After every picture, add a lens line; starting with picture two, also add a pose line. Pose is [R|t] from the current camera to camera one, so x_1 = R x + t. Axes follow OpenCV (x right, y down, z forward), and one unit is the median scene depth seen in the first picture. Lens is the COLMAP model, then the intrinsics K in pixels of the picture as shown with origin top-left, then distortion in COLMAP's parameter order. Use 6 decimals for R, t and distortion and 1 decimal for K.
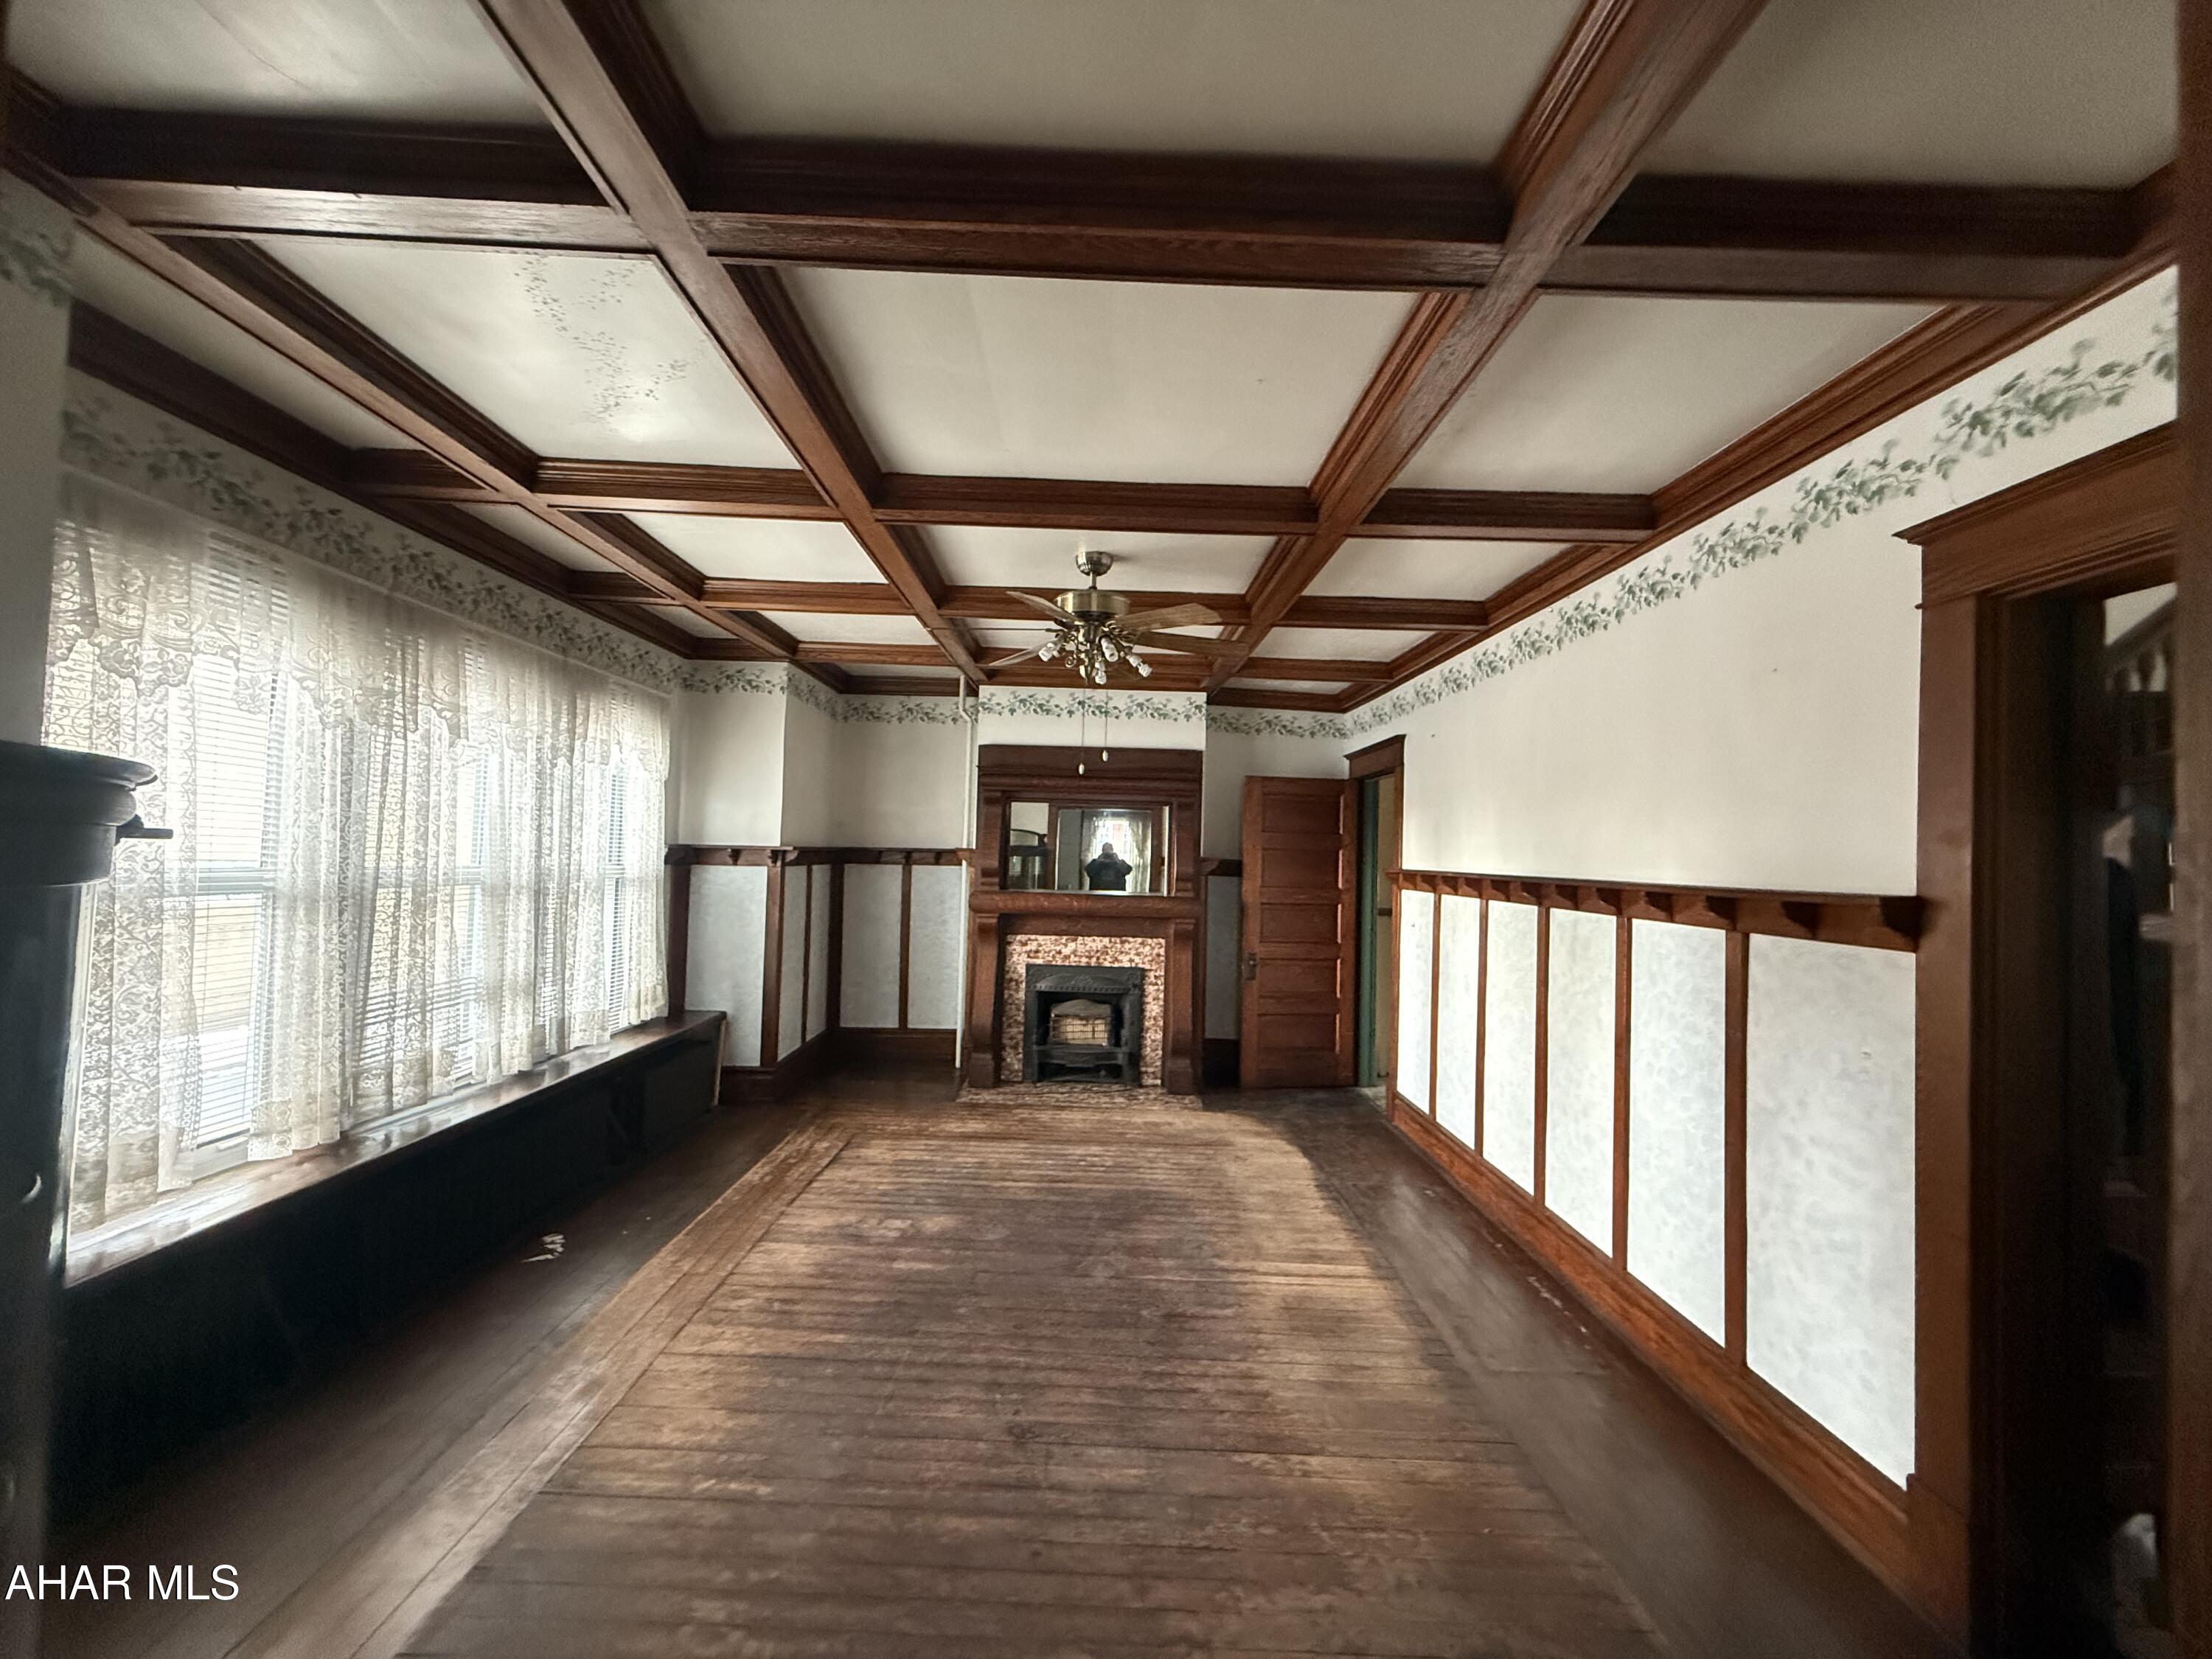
lens RADIAL K [[895.8, 0, 1106.0], [0, 895.8, 829.5], [0, 0, 1]] dist [0.001303, 0.000089]
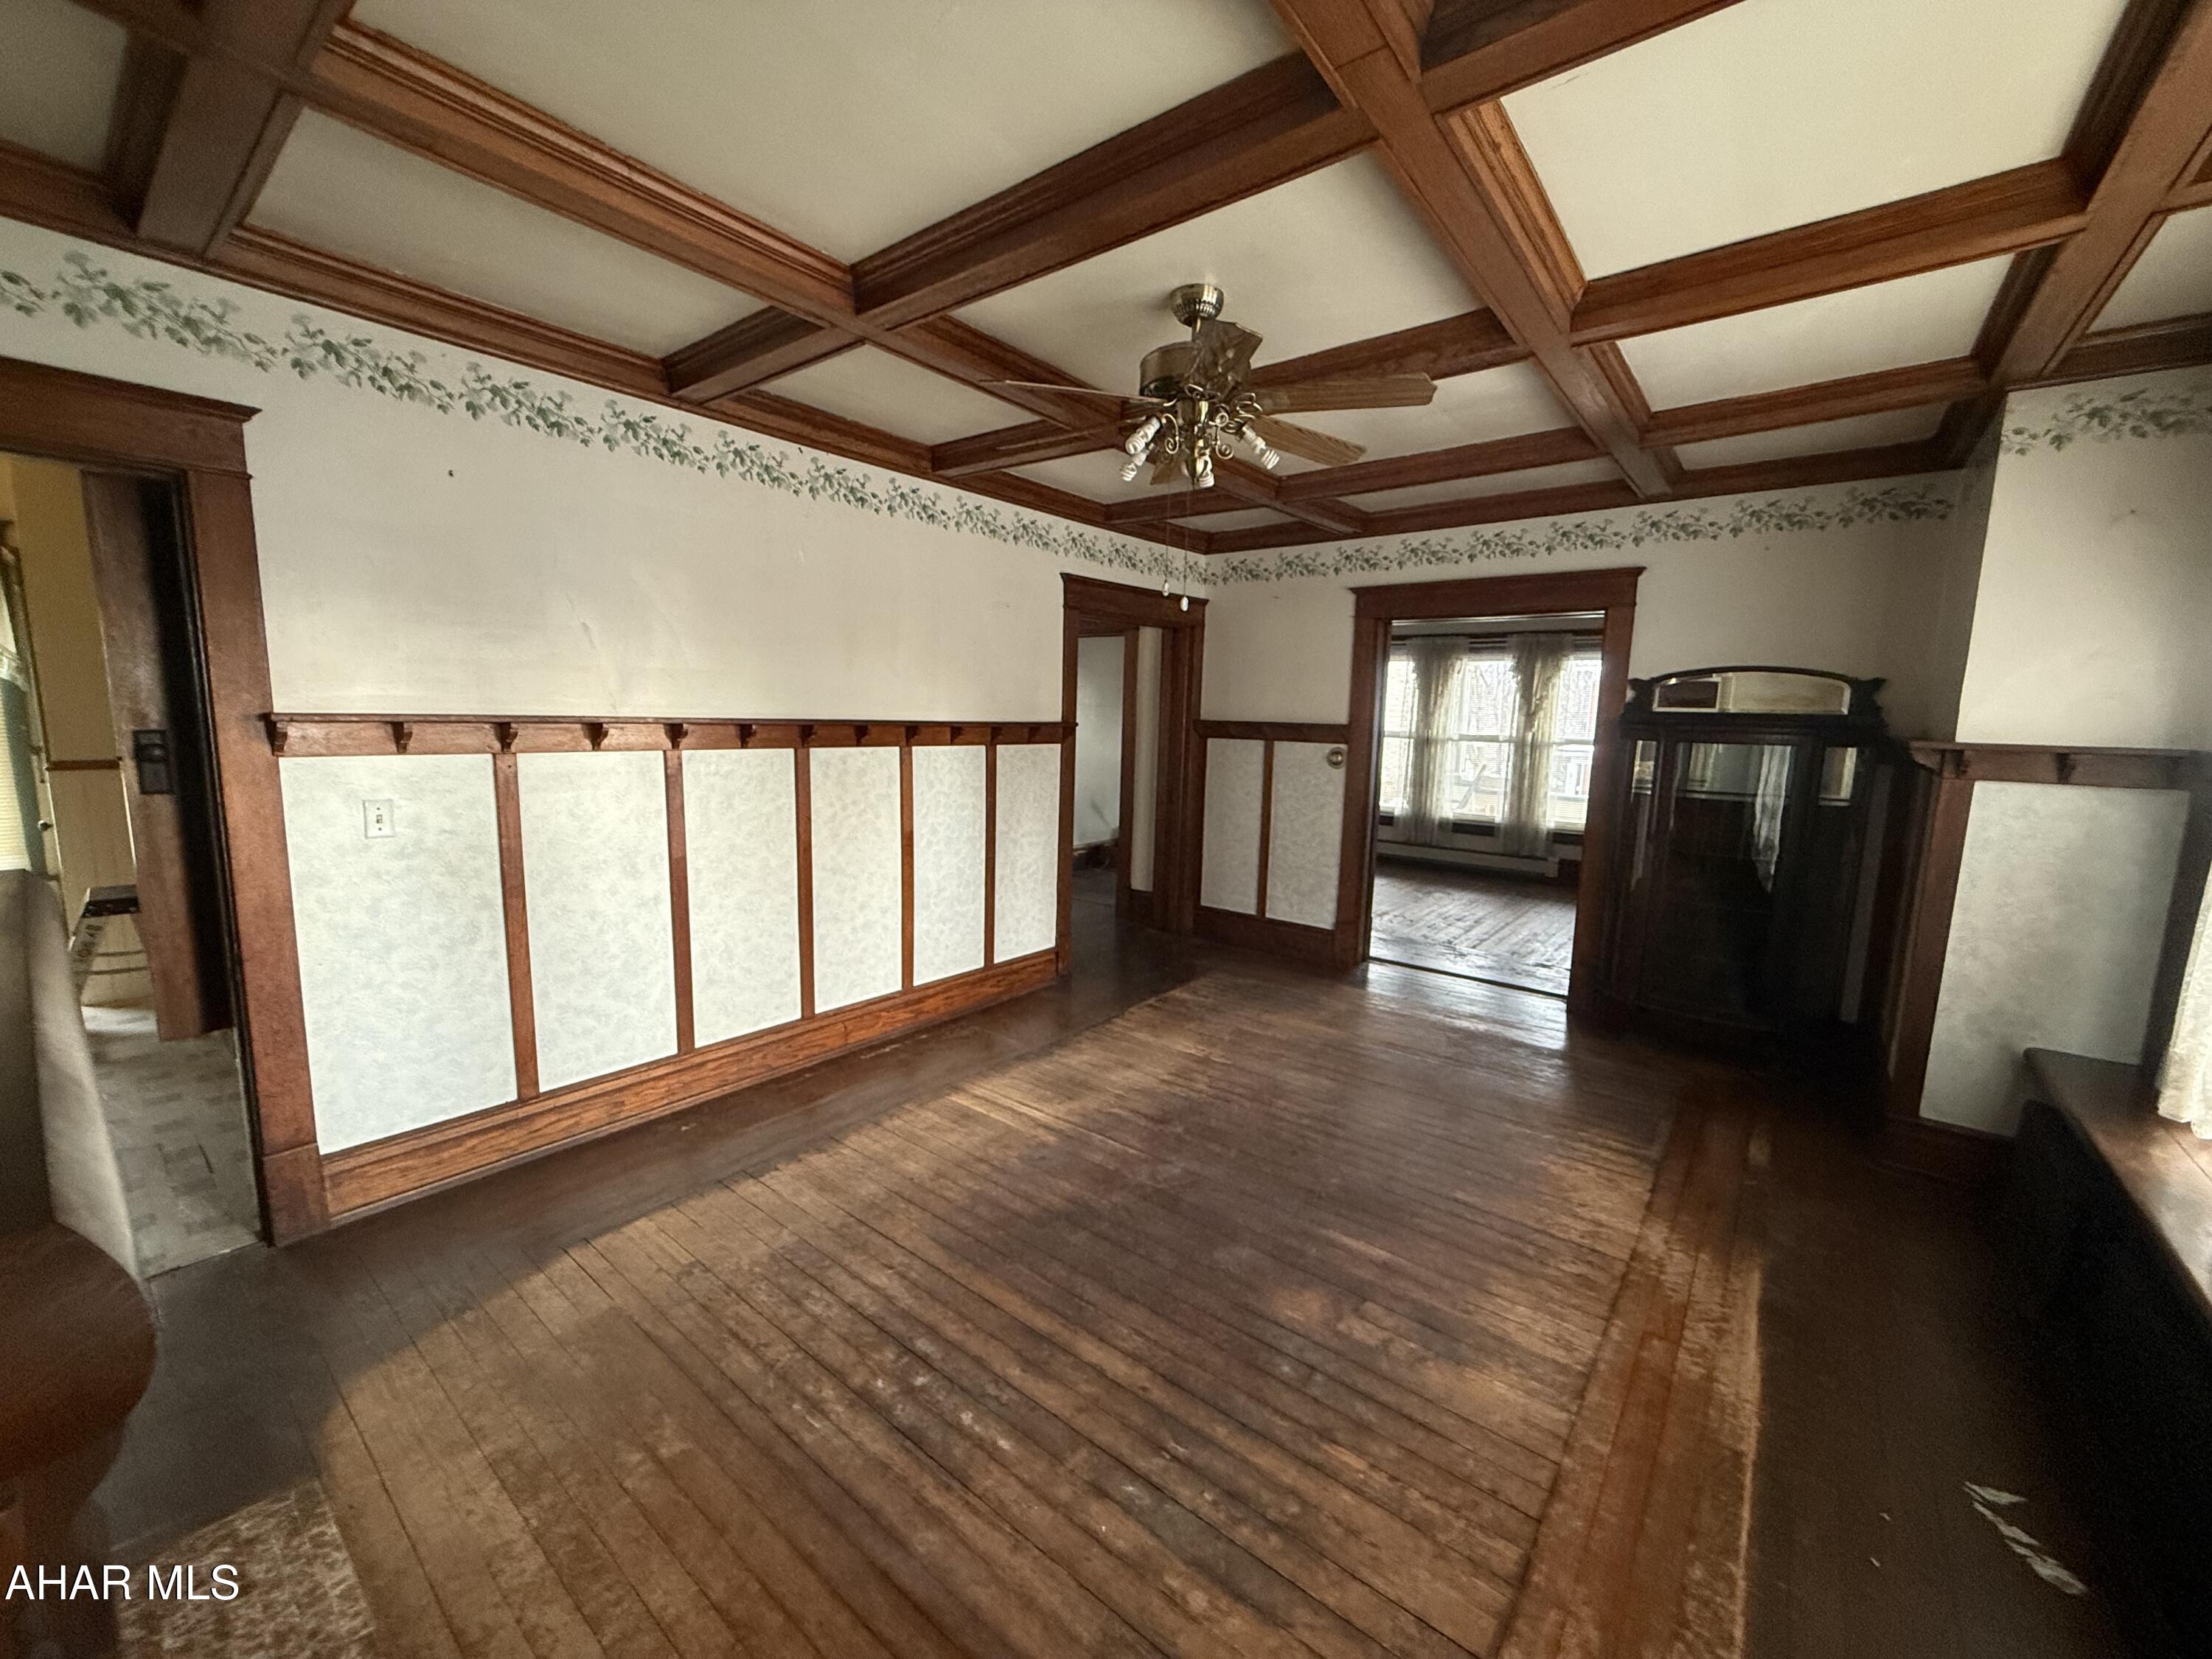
lens RADIAL K [[875.5, 0, 1106.0], [0, 875.5, 829.5], [0, 0, 1]] dist [-0.000999, -0.000032]
pose [[-0.776529, -0.134037, 0.615660, -0.444421], [-0.065816, 0.989021, 0.132308, 0.022985], [-0.626635, 0.062221, -0.776825, 1.640813]]
